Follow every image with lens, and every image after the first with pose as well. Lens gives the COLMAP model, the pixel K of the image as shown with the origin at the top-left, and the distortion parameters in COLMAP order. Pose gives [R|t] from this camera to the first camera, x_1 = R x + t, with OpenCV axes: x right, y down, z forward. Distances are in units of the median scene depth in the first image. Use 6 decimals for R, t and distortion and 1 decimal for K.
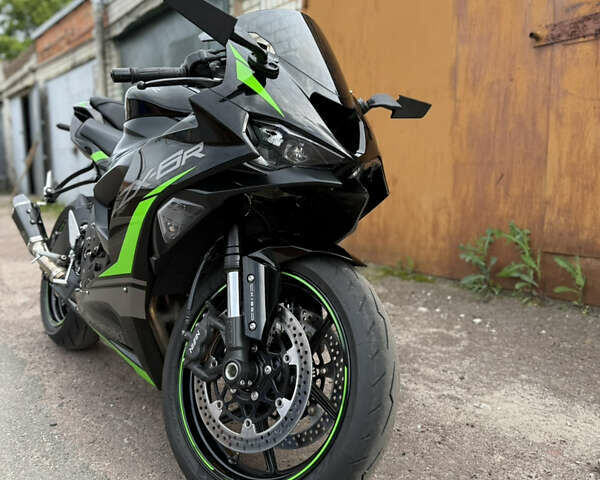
lens RADIAL K [[556.9, 0, 308.4], [0, 556.9, 239.5], [0, 0, 1]] dist [0.118813, -0.253067]
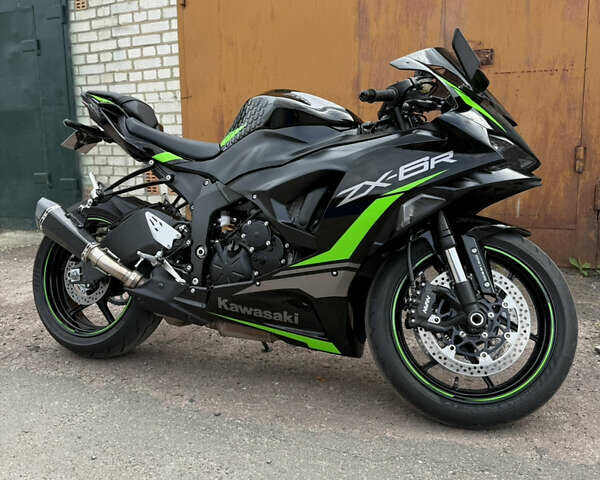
lens RADIAL K [[556.9, 0, 308.4], [0, 556.9, 239.5], [0, 0, 1]] dist [0.118813, -0.253067]
pose [[0.874338, -0.073289, 0.479752, -1.038195], [0.065059, 0.997309, 0.033785, -0.028792], [-0.480938, 0.001673, 0.876753, -0.004450]]
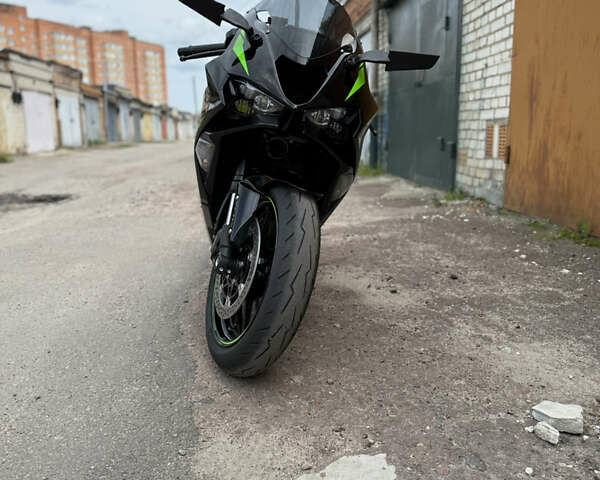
lens RADIAL K [[556.9, 0, 308.4], [0, 556.9, 239.5], [0, 0, 1]] dist [0.118813, -0.253067]
pose [[0.860801, 0.091342, -0.500679, 0.700432], [-0.059361, 0.995067, 0.079481, 0.048902], [0.505469, -0.038697, 0.861977, -0.092613]]
